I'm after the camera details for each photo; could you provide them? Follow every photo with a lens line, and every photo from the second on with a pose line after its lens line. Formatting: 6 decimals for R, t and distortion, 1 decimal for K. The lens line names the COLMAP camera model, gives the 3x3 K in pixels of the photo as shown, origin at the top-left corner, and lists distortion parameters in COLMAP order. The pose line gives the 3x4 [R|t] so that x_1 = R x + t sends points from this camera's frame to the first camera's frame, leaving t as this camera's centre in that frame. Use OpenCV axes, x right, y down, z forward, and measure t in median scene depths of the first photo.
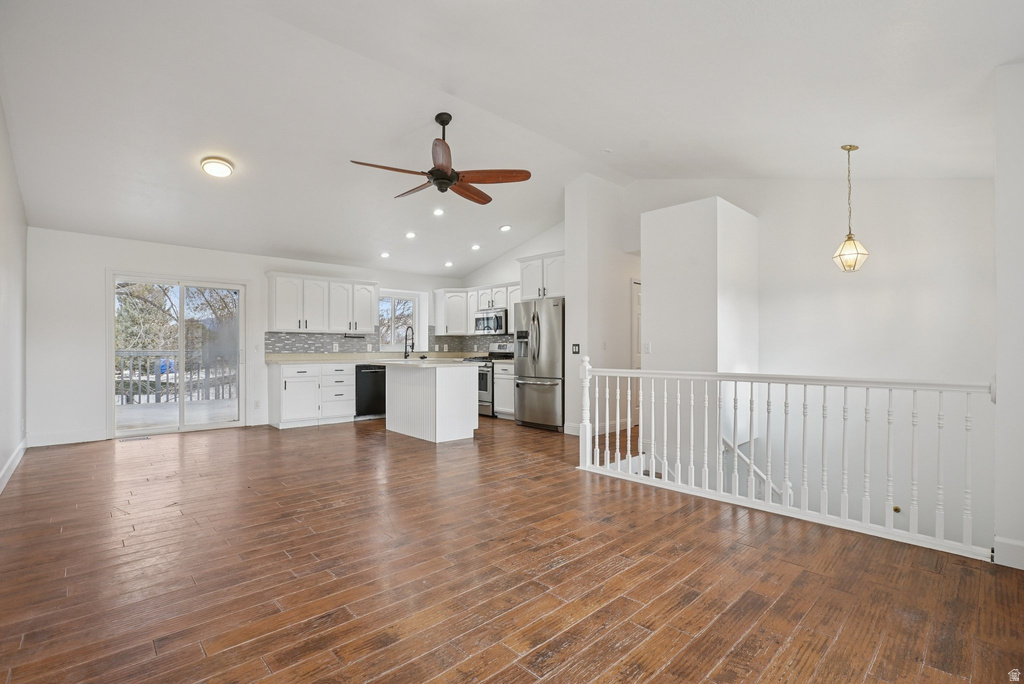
lens RADIAL K [[477.9, 0, 519.9], [0, 477.9, 347.6], [0, 0, 1]] dist [-0.048543, 0.015102]
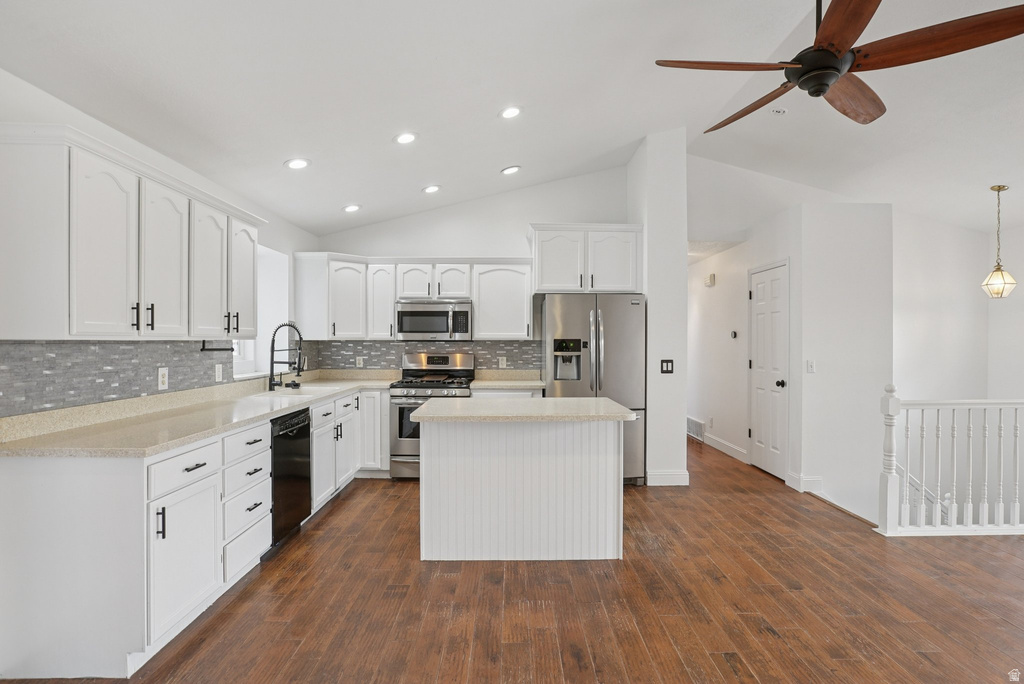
lens RADIAL K [[513.2, 0, 517.7], [0, 513.2, 345.4], [0, 0, 1]] dist [-0.040637, 0.012074]
pose [[0.672100, -0.008118, 0.740415, -0.522761], [-0.000474, 0.999935, 0.011394, -0.032364], [-0.740460, -0.008008, 0.672053, 0.557207]]
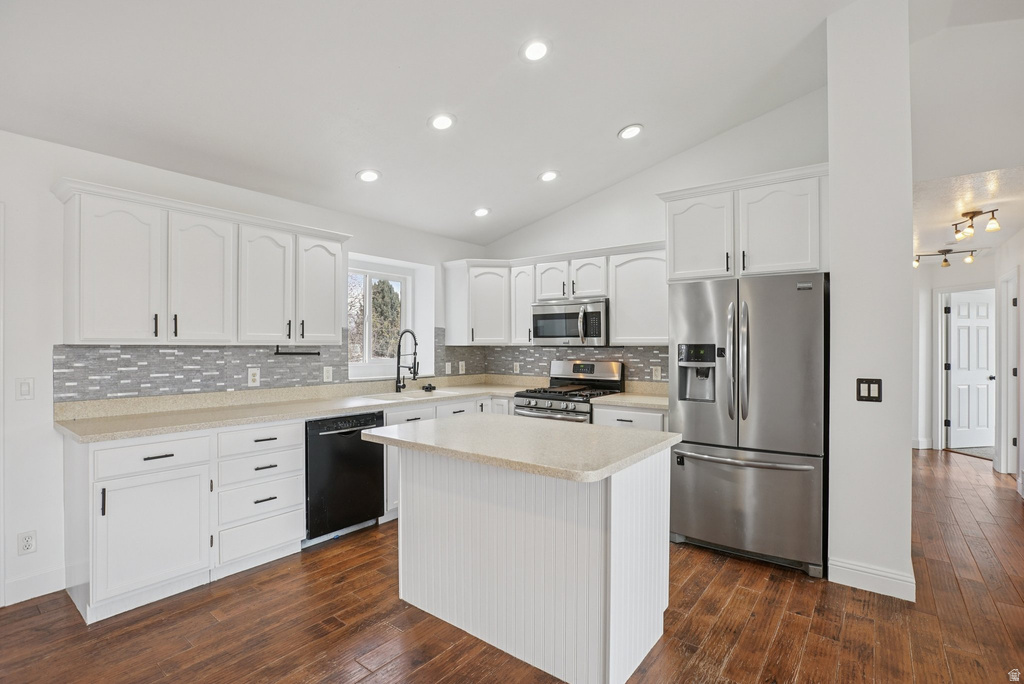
lens RADIAL K [[477.9, 0, 524.7], [0, 477.9, 345.1], [0, 0, 1]] dist [-0.048543, 0.015102]
pose [[0.985636, 0.001005, 0.168879, -0.223180], [-0.000926, 0.999999, -0.000548, -0.031836], [-0.168879, 0.000383, 0.985637, 0.549037]]
